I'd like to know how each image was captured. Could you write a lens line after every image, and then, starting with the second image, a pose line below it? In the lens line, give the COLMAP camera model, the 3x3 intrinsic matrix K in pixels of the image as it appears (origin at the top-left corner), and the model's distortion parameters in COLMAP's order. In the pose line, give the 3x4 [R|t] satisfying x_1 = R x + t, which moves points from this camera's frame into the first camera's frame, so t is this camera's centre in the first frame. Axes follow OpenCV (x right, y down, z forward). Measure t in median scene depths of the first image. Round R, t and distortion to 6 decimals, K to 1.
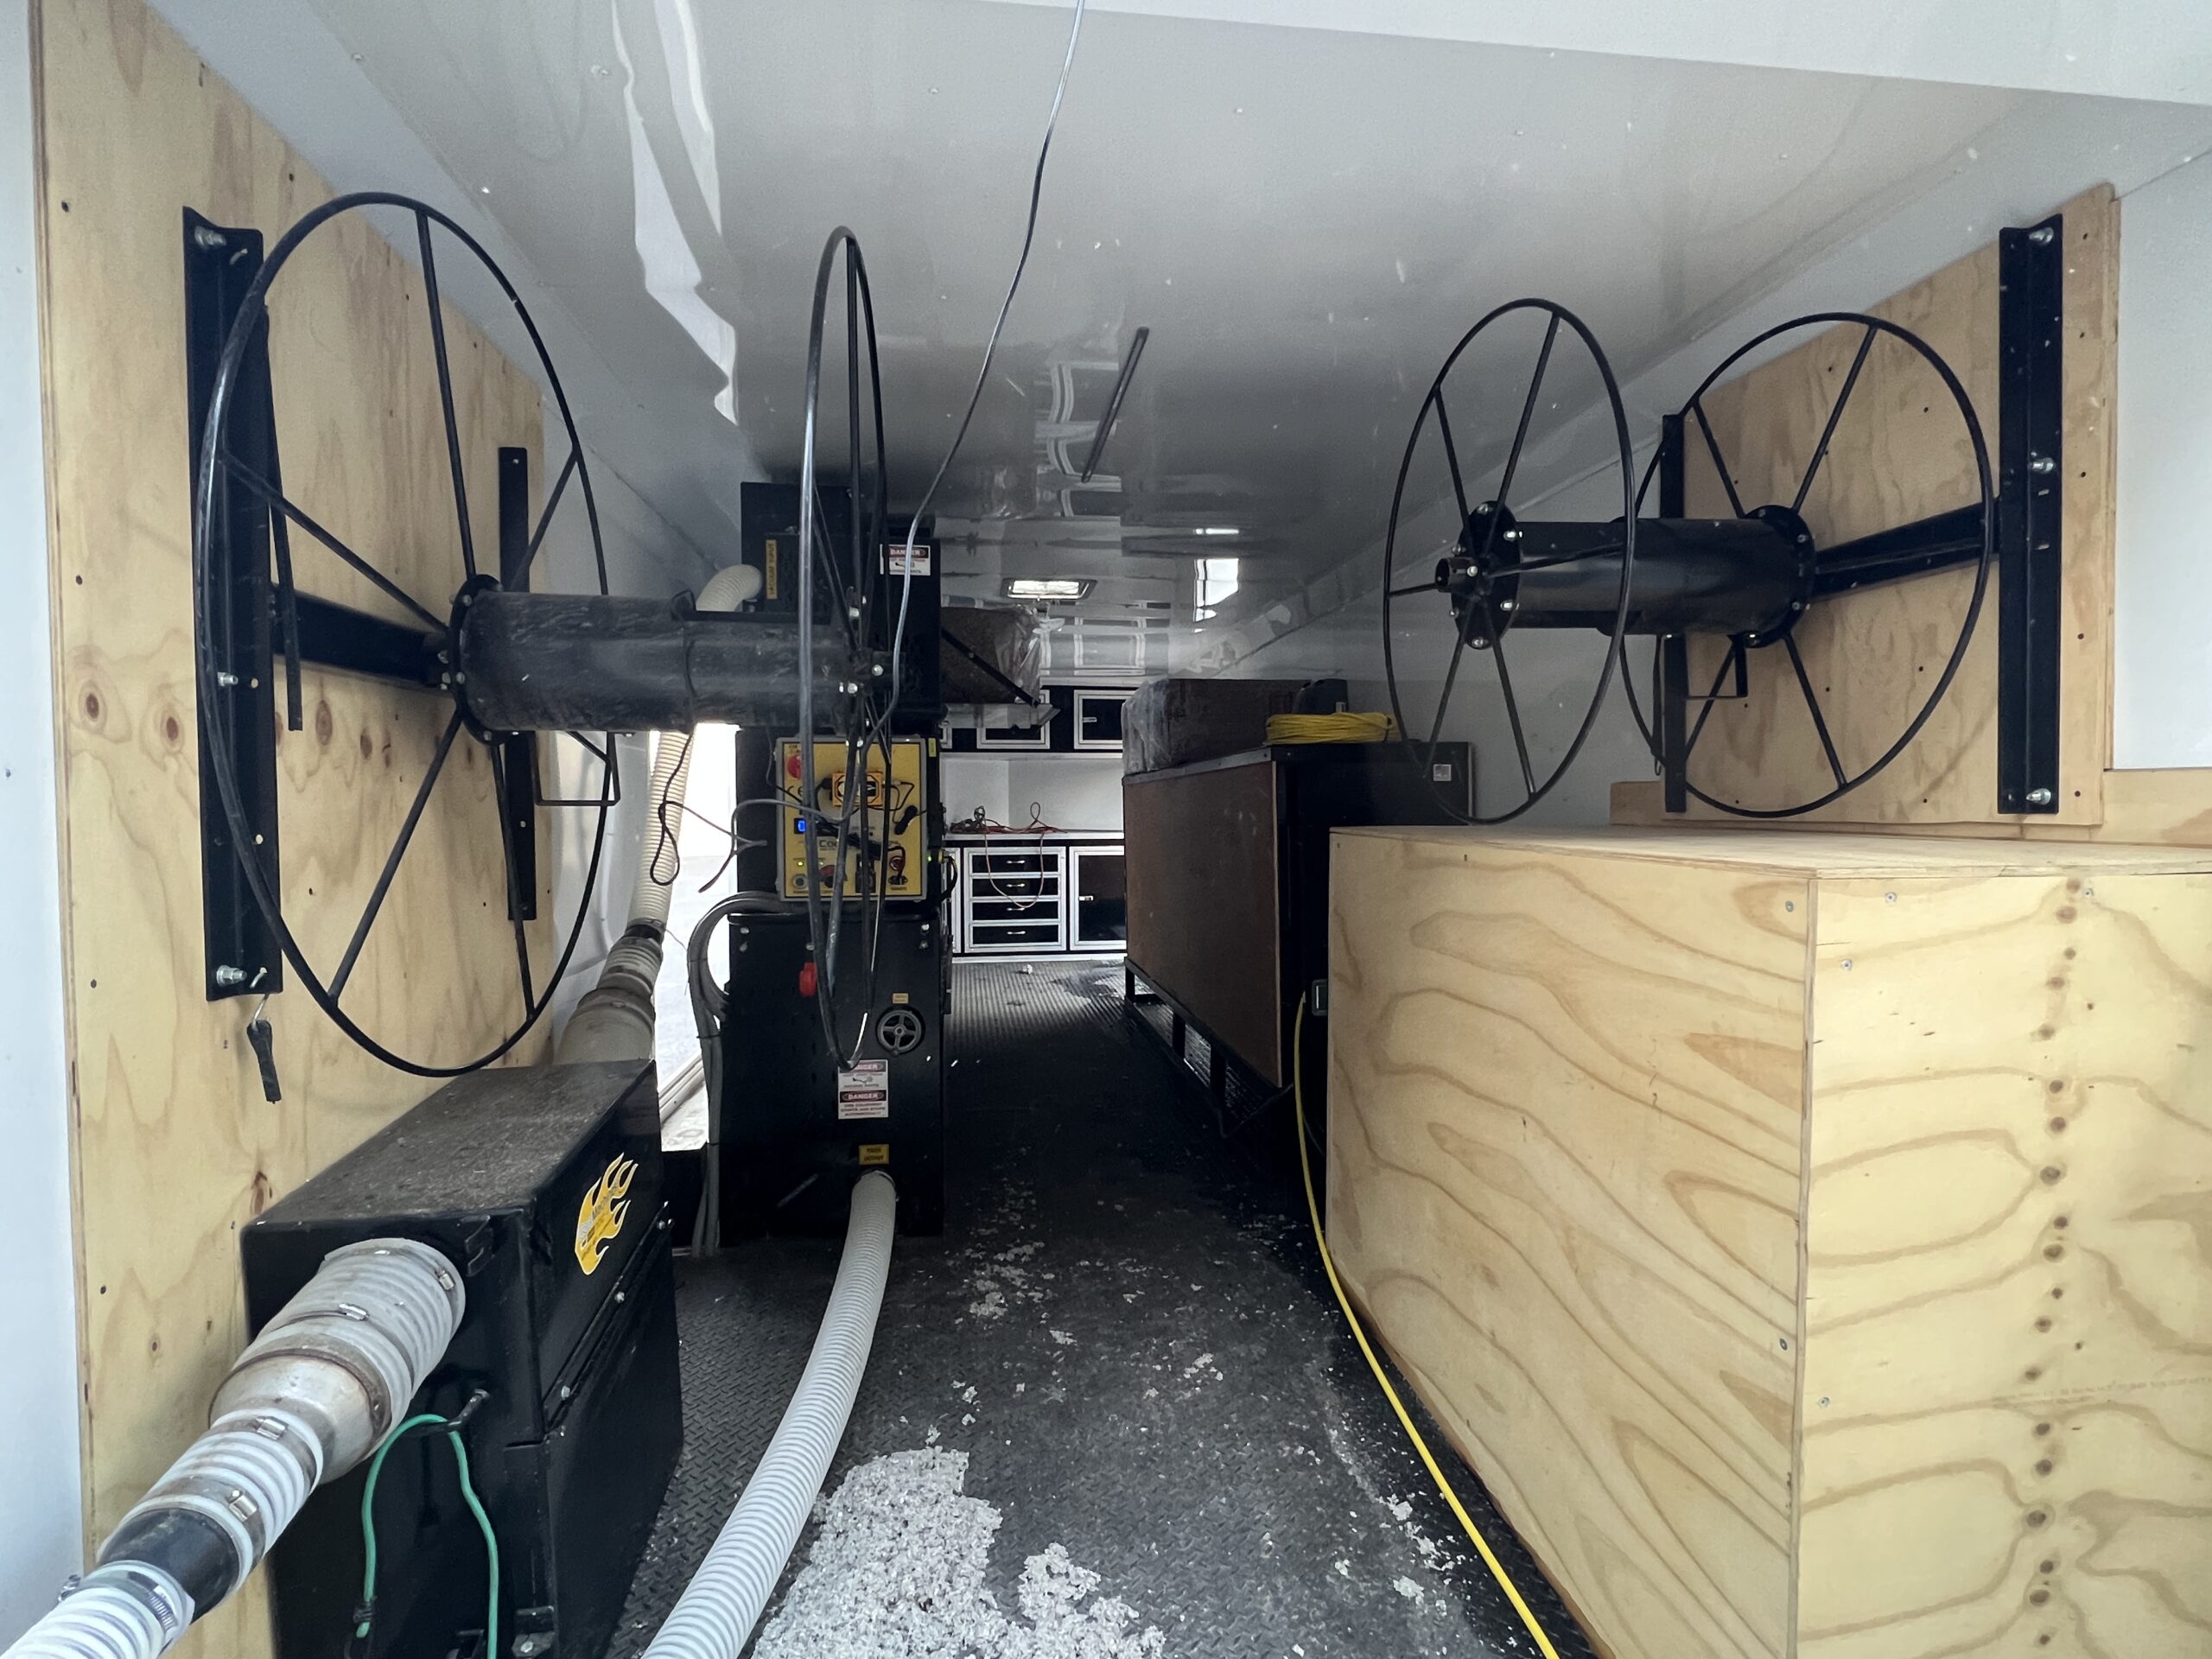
lens RADIAL K [[1083.5, 0, 1107.7], [0, 1083.5, 834.3], [0, 0, 1]] dist [-0.003534, 0.001907]
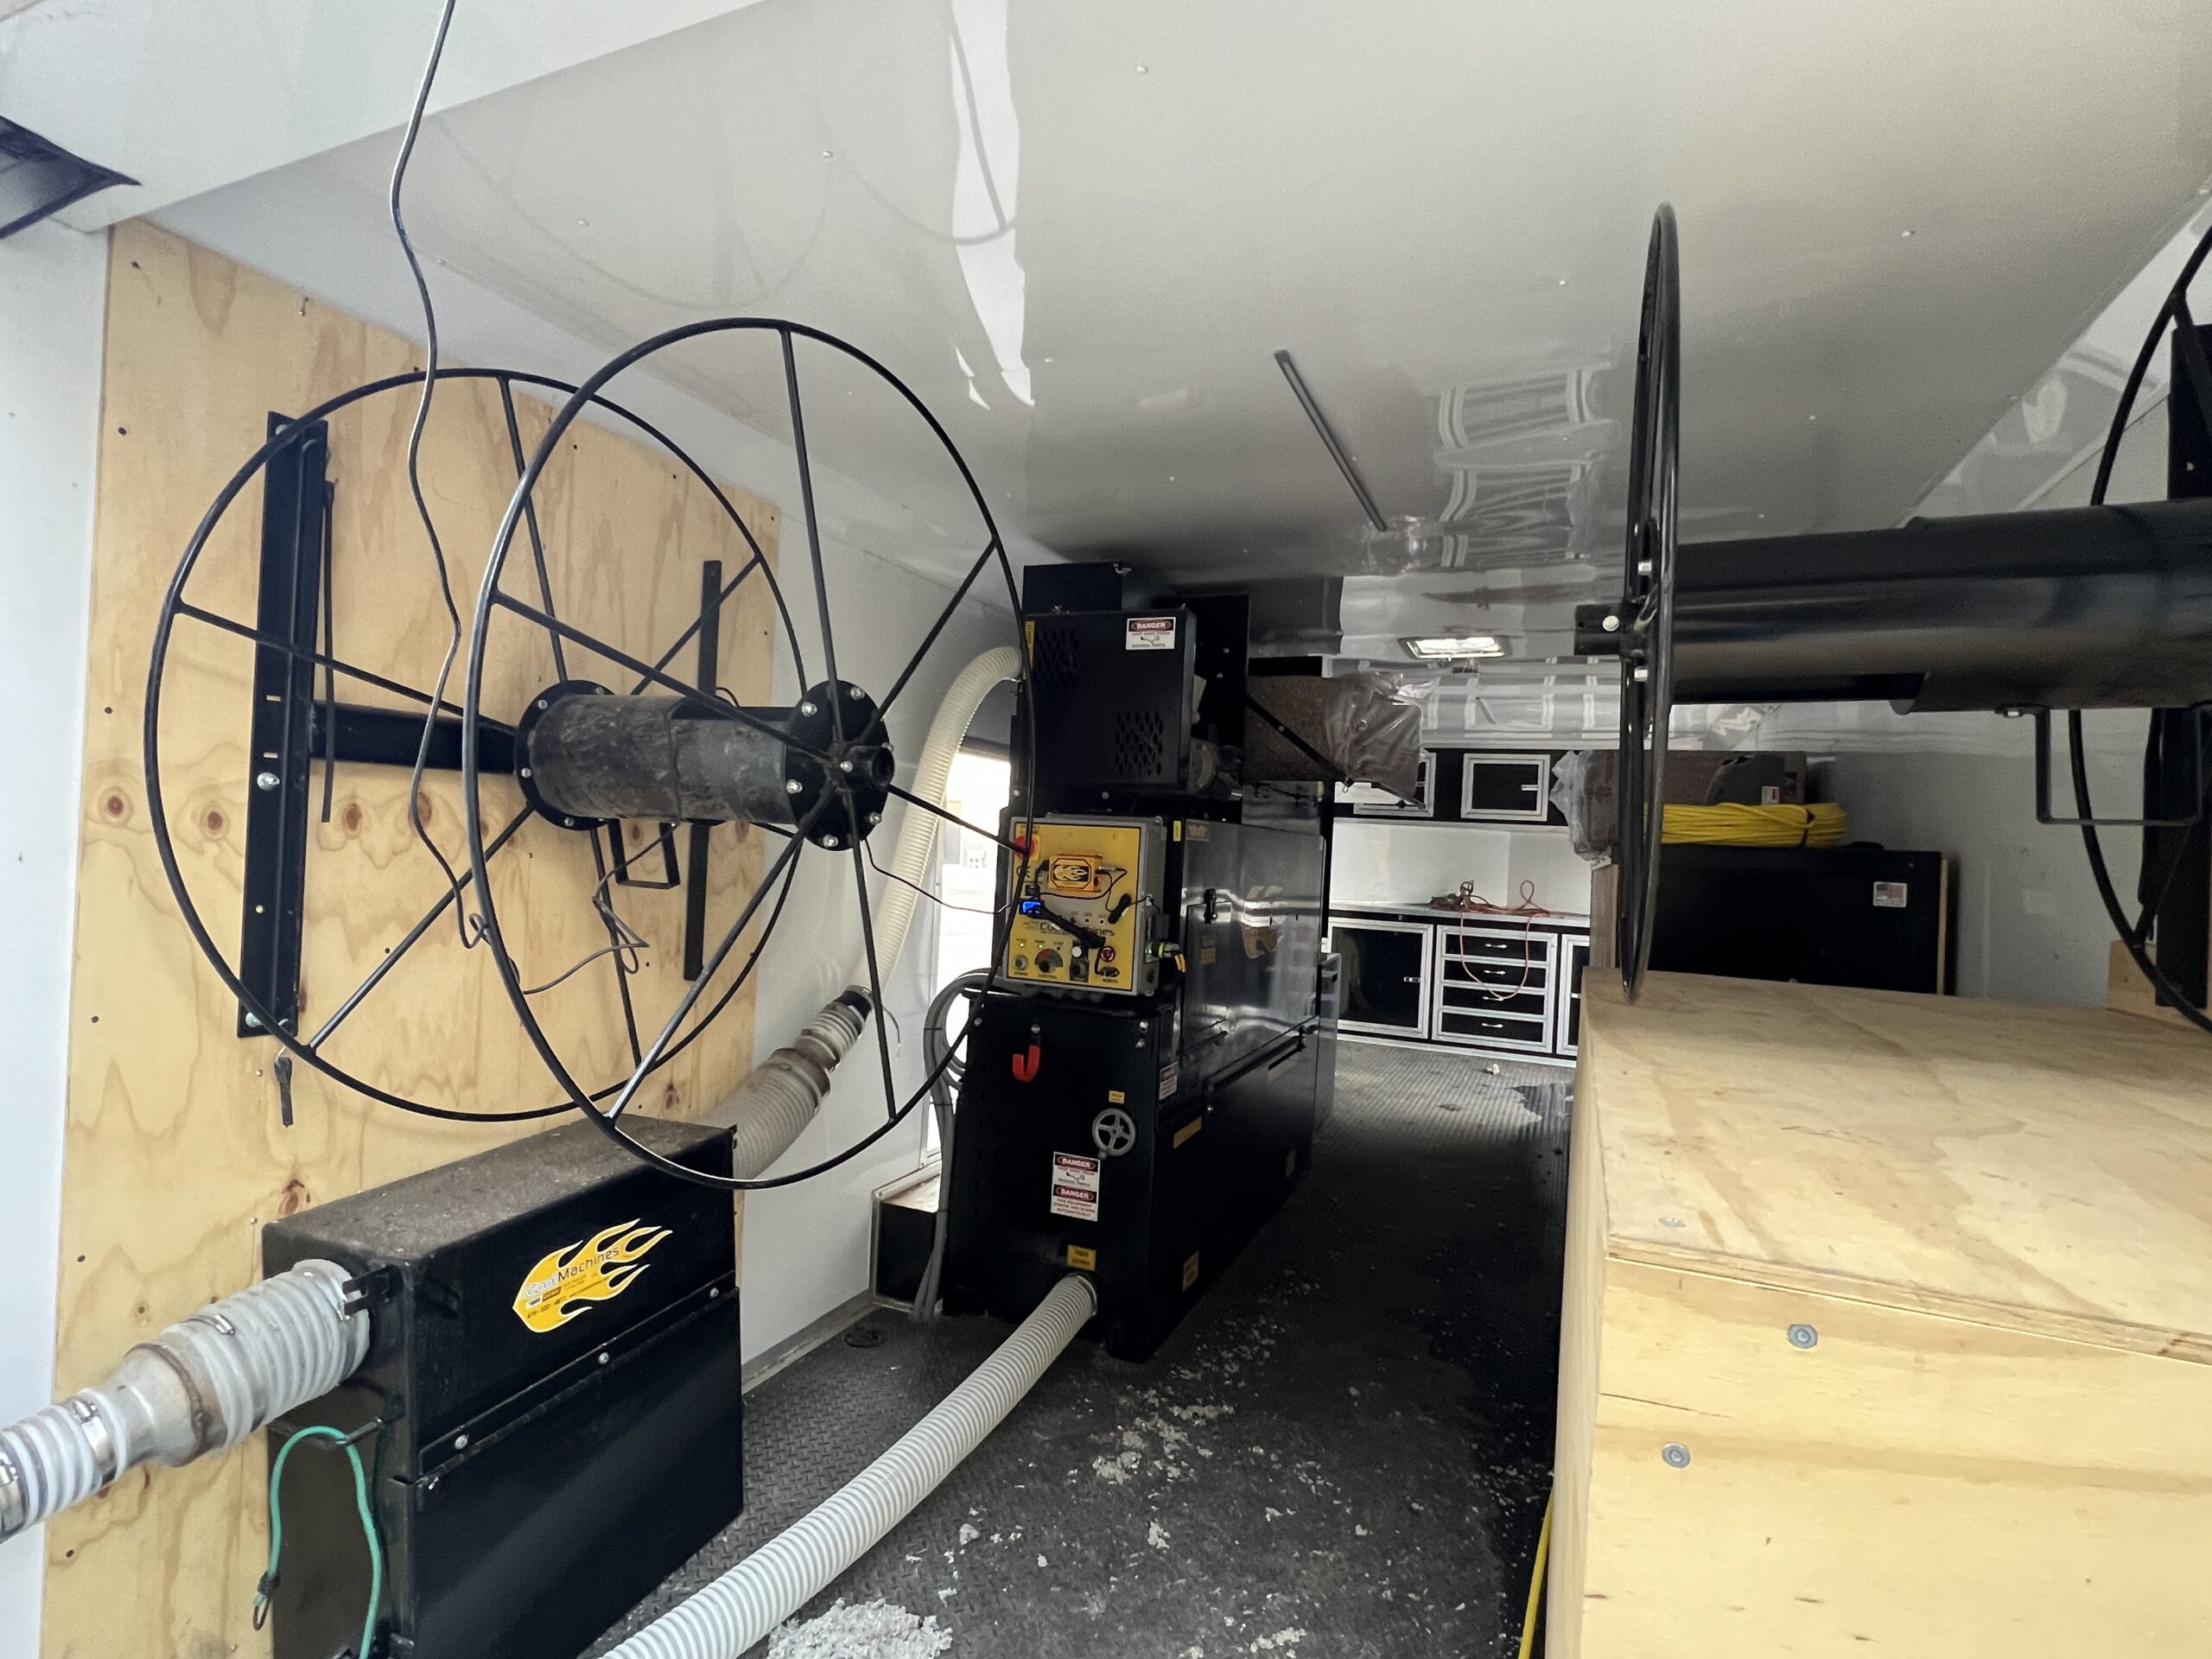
lens RADIAL K [[1083.5, 0, 1106.2], [0, 1083.5, 841.9], [0, 0, 1]] dist [-0.003534, 0.001907]
pose [[0.857884, 0.046777, -0.511710, 0.288578], [-0.069436, 0.997267, -0.025247, -0.048003], [0.509131, 0.057190, 0.858787, 0.188215]]
